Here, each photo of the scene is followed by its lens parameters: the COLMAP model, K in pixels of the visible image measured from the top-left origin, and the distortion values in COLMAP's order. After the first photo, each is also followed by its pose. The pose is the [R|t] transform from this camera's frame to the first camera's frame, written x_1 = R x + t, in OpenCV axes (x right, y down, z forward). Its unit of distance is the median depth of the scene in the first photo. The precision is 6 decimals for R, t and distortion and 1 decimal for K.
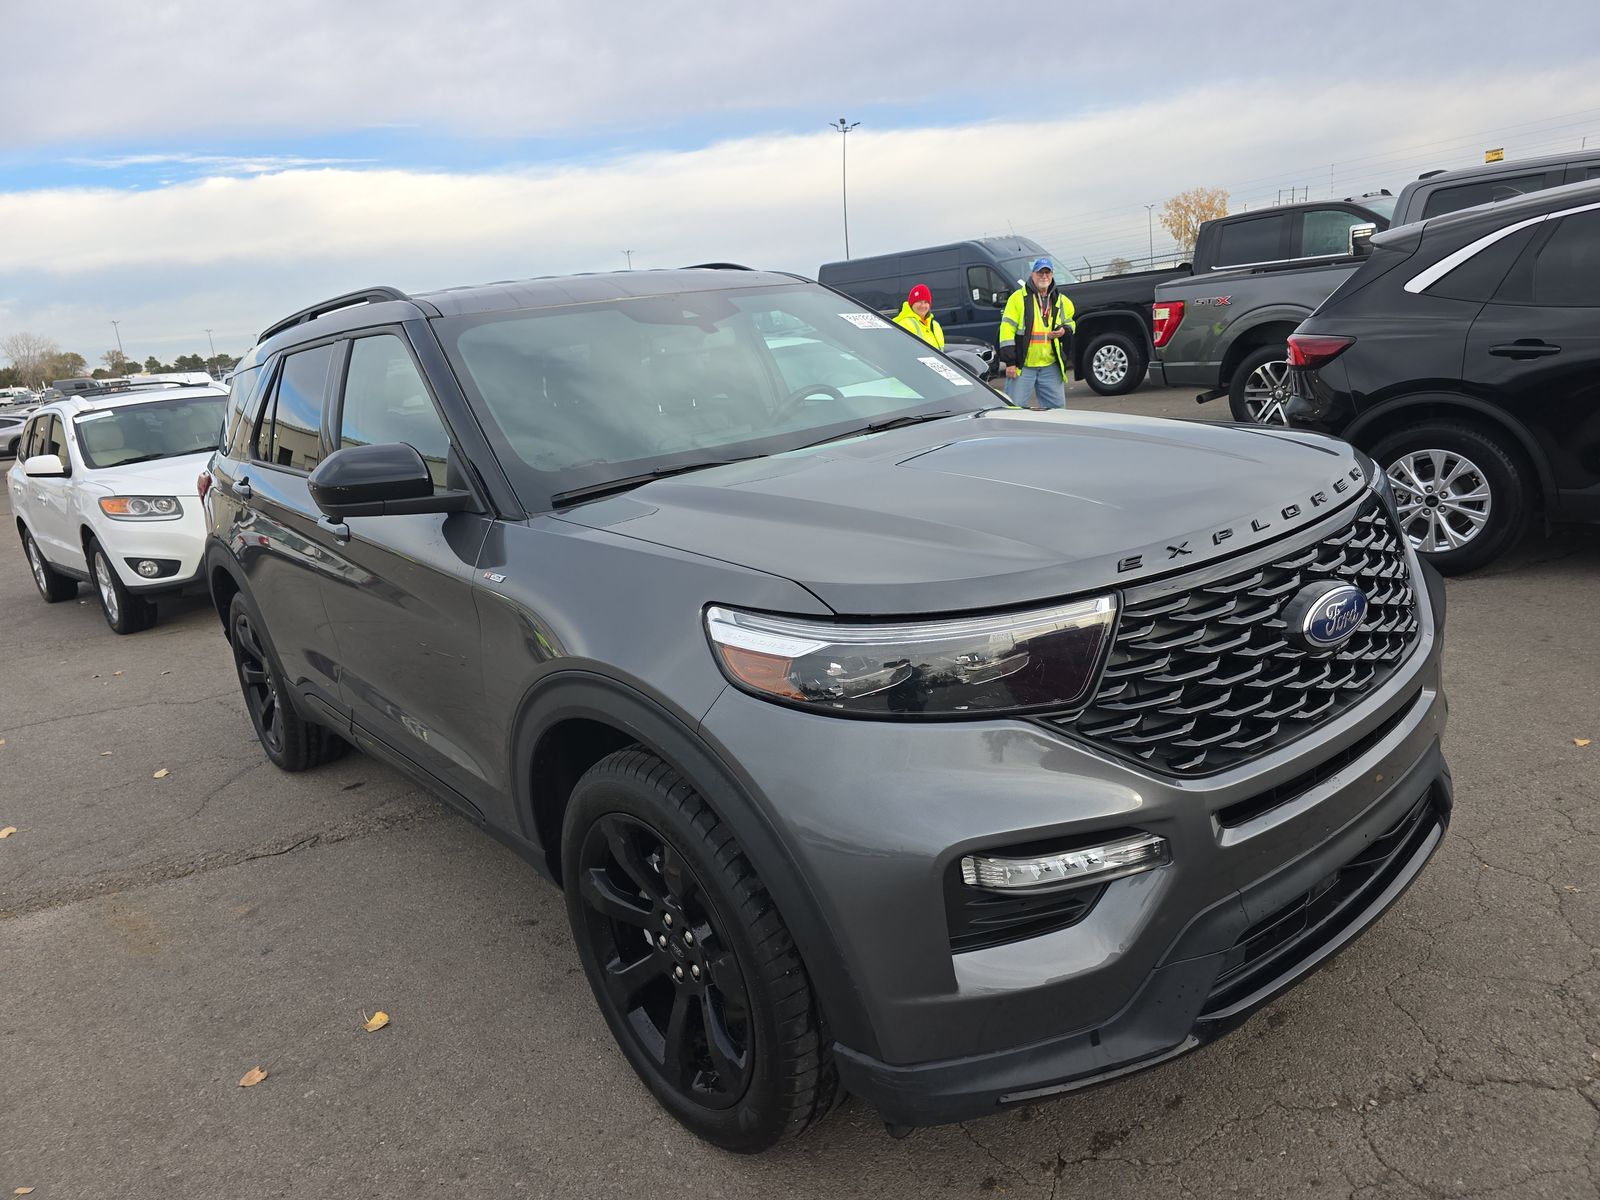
lens RADIAL K [[1070.1, 0, 800.0], [0, 1070.1, 605.4], [0, 0, 1]] dist [0.063103, -0.051041]
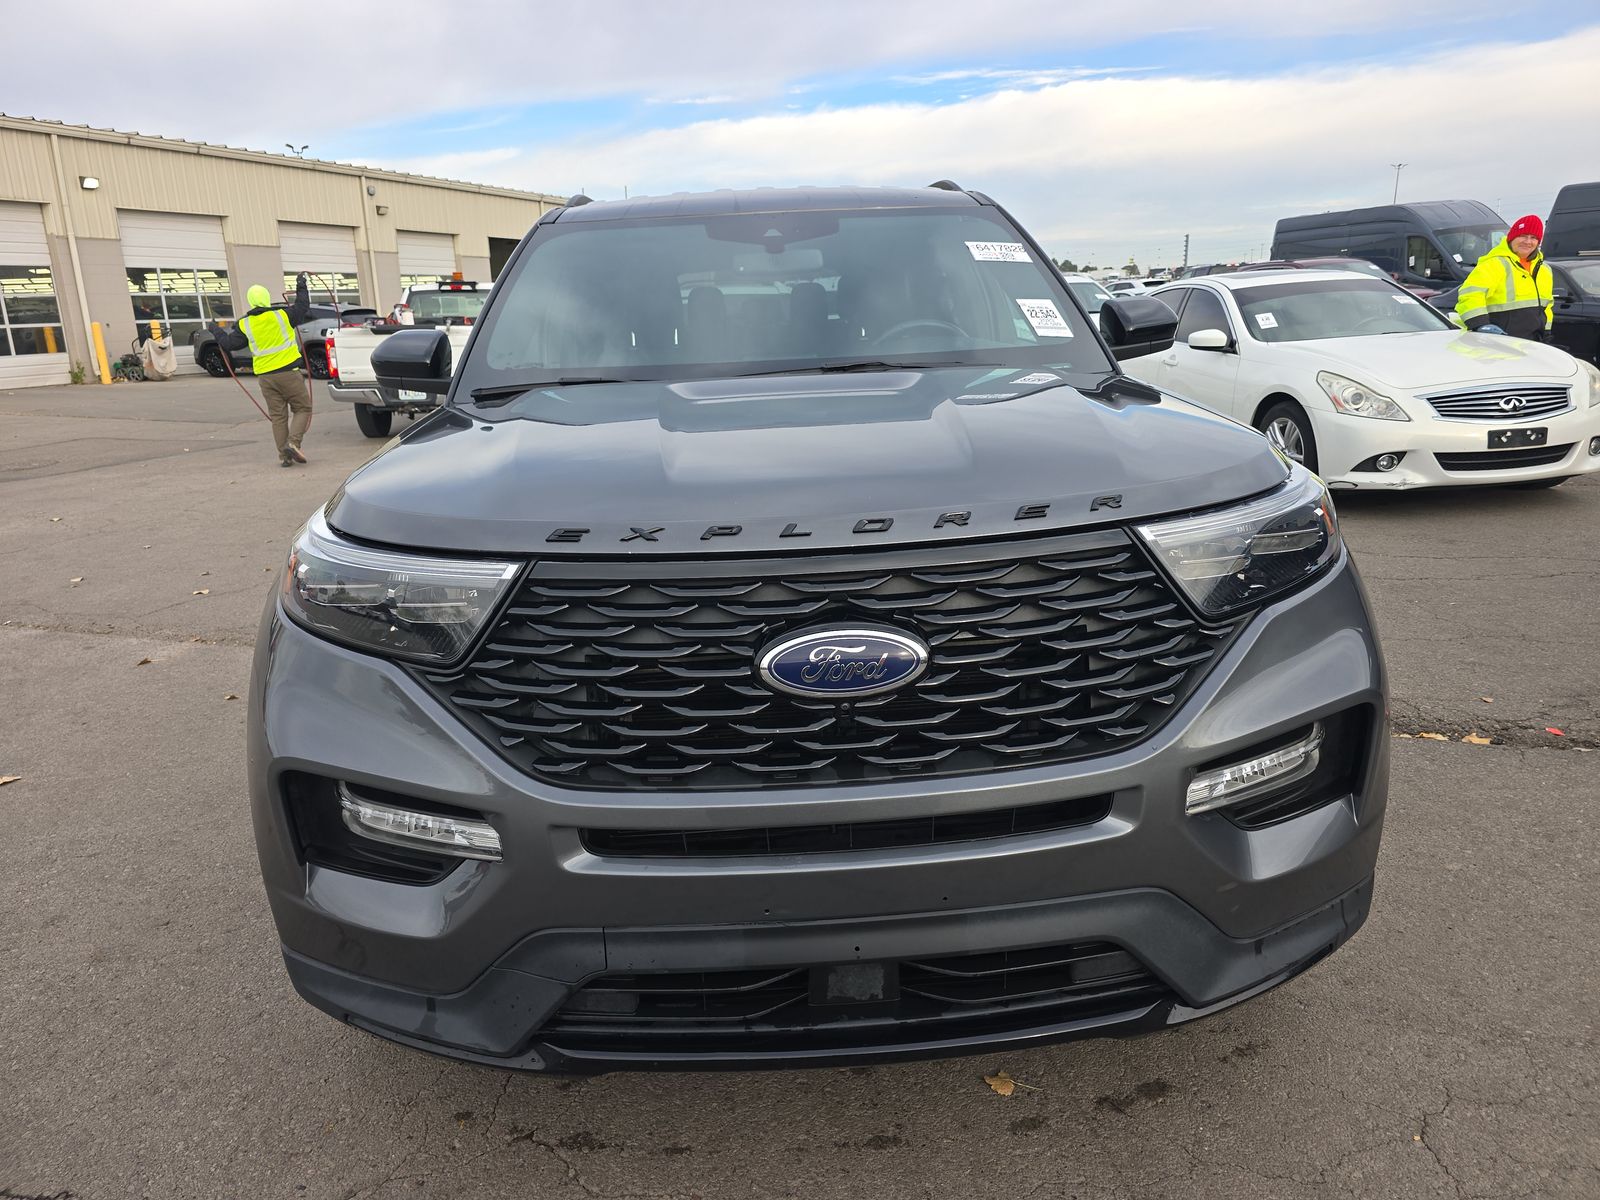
lens RADIAL K [[1070.1, 0, 800.0], [0, 1070.1, 605.4], [0, 0, 1]] dist [0.063103, -0.051041]
pose [[0.805935, 0.241655, -0.540436, 0.846225], [-0.202654, 0.970356, 0.131681, -0.122692], [0.556237, 0.003395, 0.831017, 0.329462]]
